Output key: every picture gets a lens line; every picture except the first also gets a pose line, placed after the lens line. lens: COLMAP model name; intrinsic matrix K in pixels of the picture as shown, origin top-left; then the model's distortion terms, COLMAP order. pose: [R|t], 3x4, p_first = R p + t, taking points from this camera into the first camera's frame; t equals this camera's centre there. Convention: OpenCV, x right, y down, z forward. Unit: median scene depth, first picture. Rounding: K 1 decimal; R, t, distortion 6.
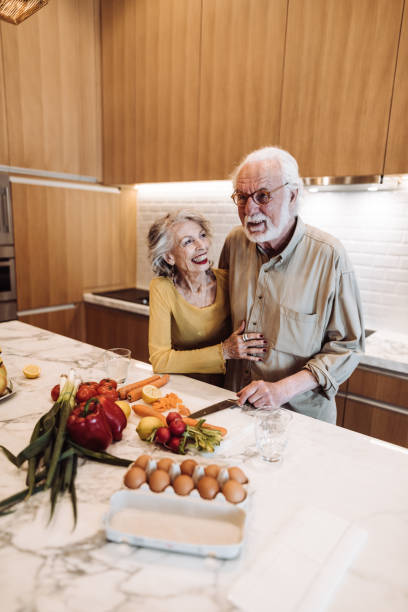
lens RADIAL K [[422.7, 0, 204.2], [0, 422.7, 308.9], [0, 0, 1]] dist [-0.020461, 0.042185]
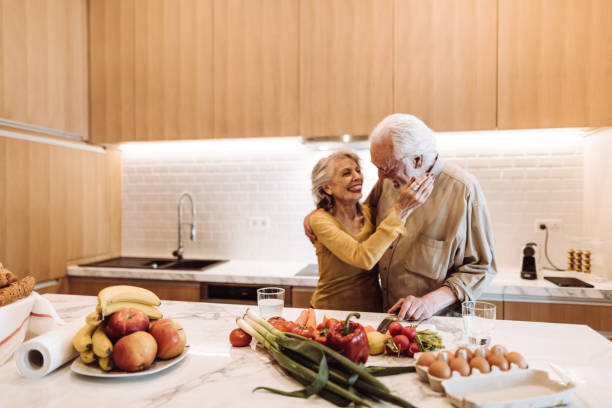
lens RADIAL K [[422.7, 0, 303.6], [0, 422.7, 203.5], [0, 0, 1]] dist [-0.020461, 0.042185]
pose [[0.900048, -0.037561, 0.434170, -0.259137], [0.116386, 0.980809, -0.156420, 0.031630], [-0.419962, 0.191317, 0.887147, 0.037309]]
